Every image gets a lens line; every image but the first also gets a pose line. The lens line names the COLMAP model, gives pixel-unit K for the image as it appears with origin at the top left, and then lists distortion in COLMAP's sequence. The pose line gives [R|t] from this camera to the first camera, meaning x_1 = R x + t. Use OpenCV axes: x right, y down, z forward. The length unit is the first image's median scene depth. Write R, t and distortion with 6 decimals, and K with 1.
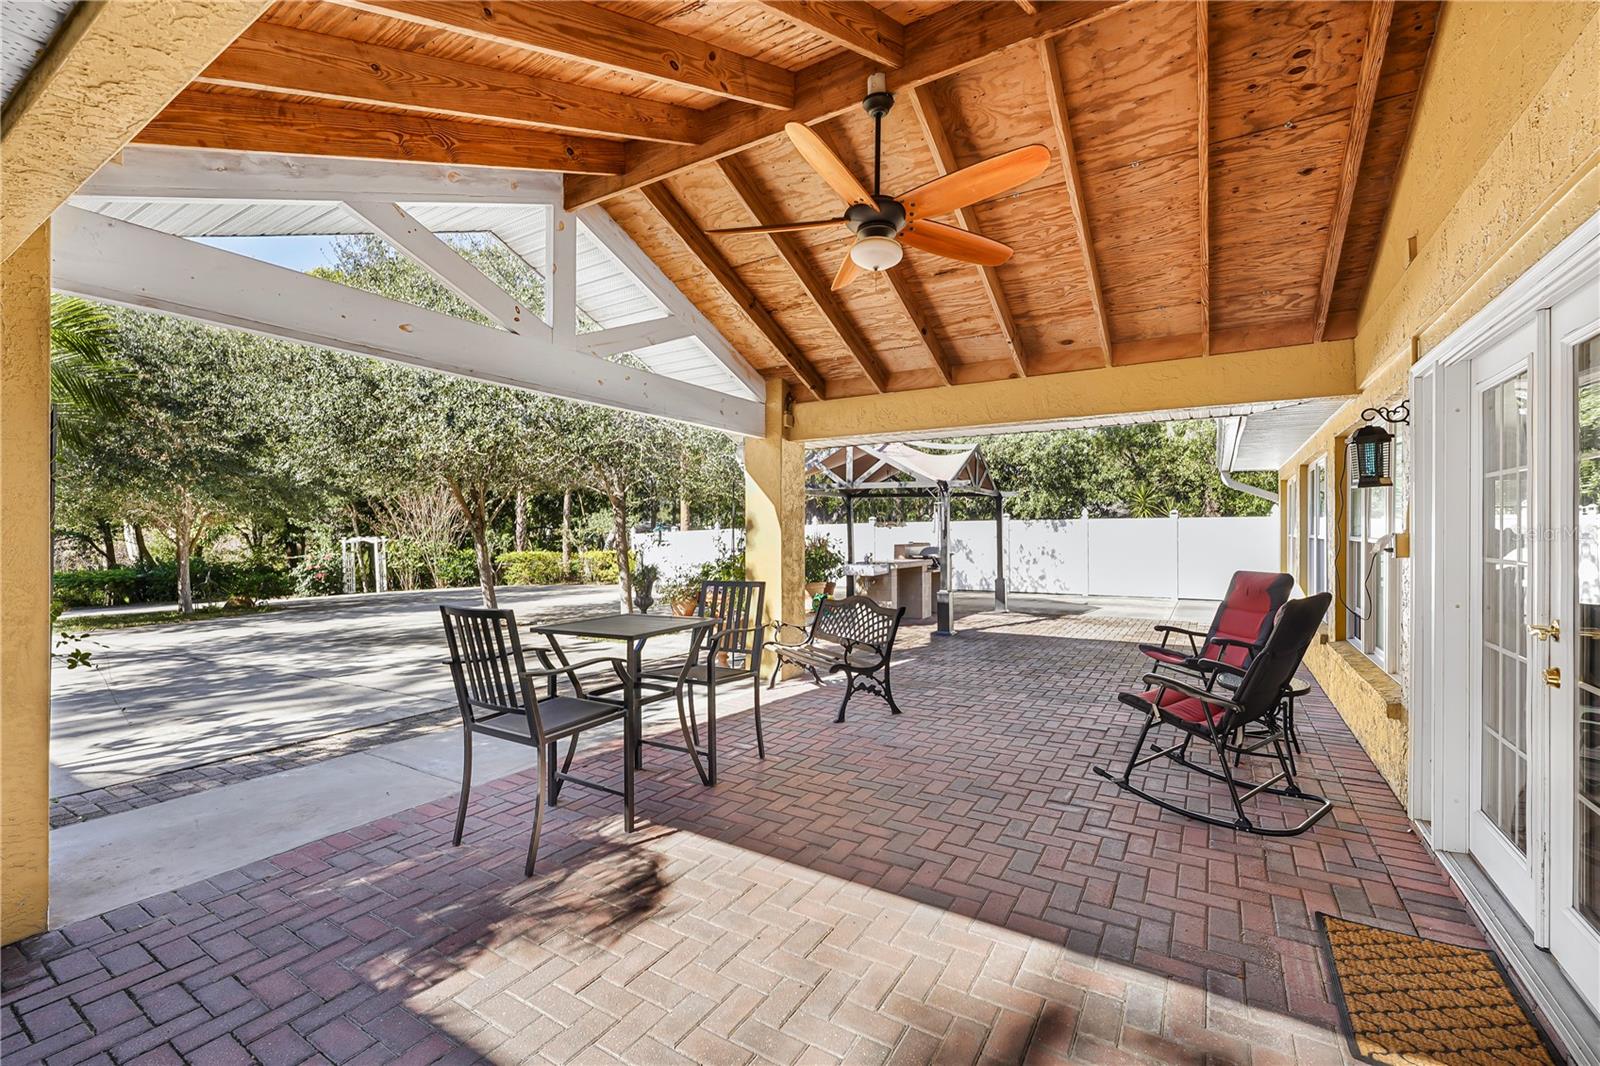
lens RADIAL K [[665.2, 0, 802.7], [0, 665.2, 534.5], [0, 0, 1]] dist [0.000565, 0.000044]
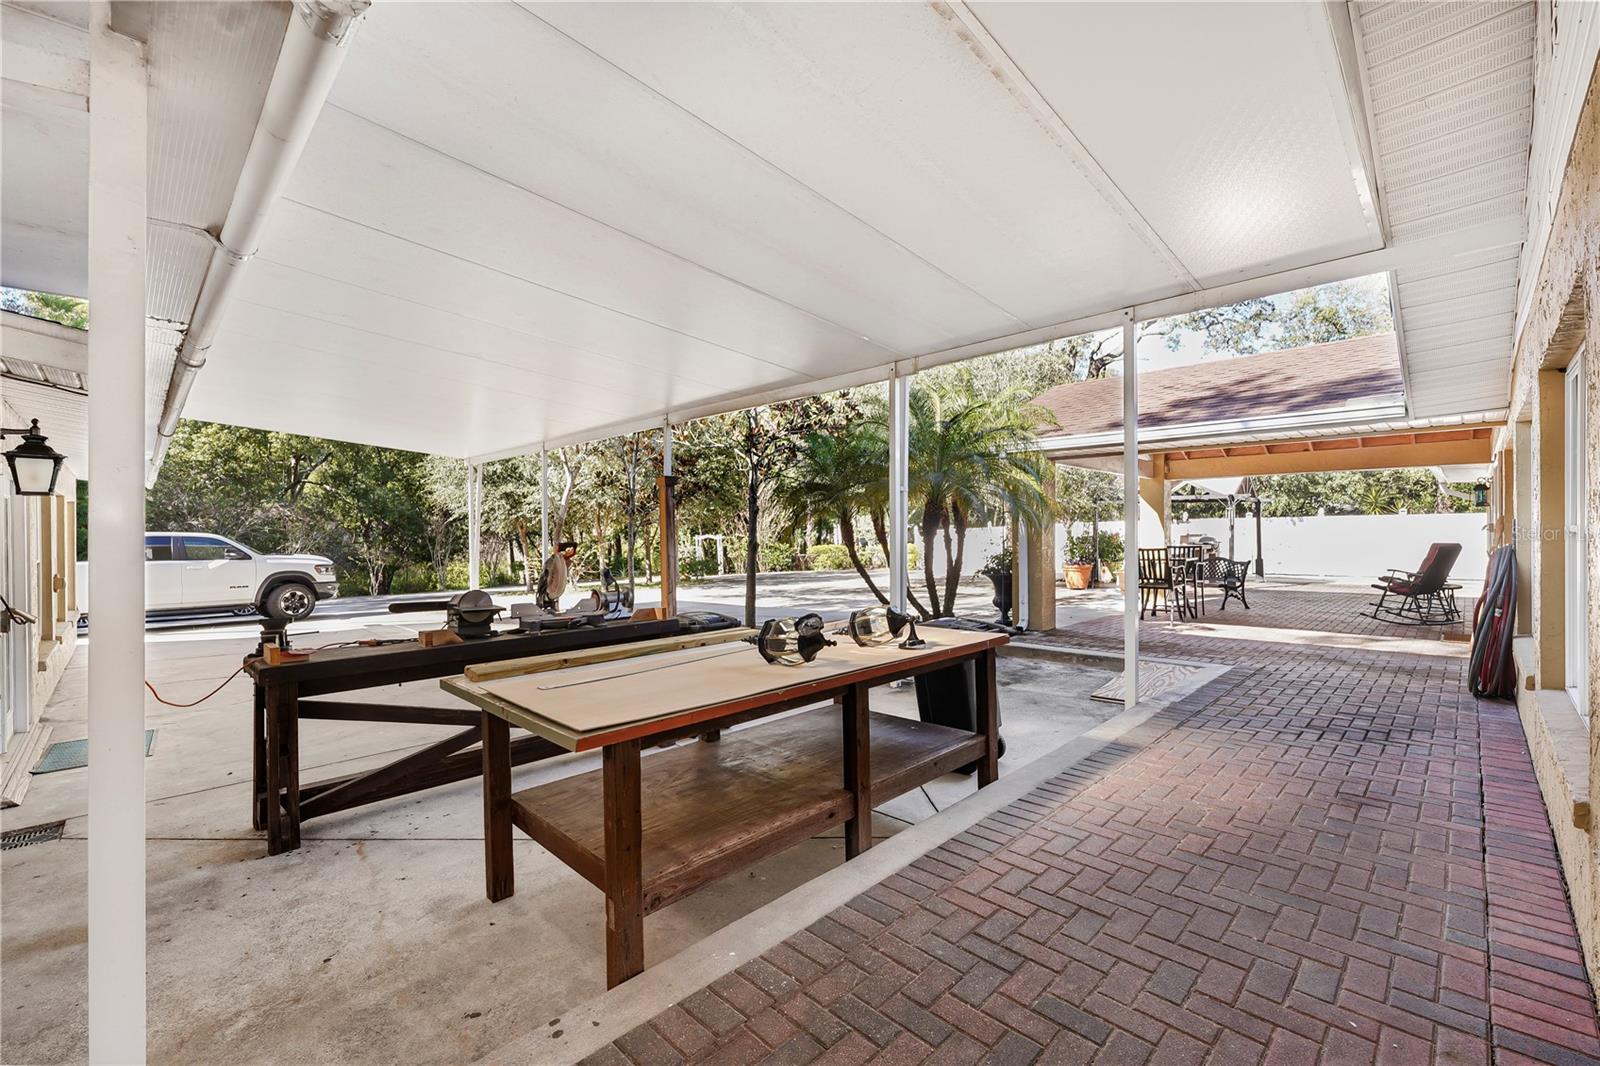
lens RADIAL K [[665.2, 0, 797.7], [0, 665.2, 533.5], [0, 0, 1]] dist [0.000565, 0.000044]
pose [[0.972469, -0.006169, -0.232949, -0.245461], [0.005822, 0.999981, -0.002177, 0.006379], [0.232958, 0.000761, 0.972486, -0.458274]]
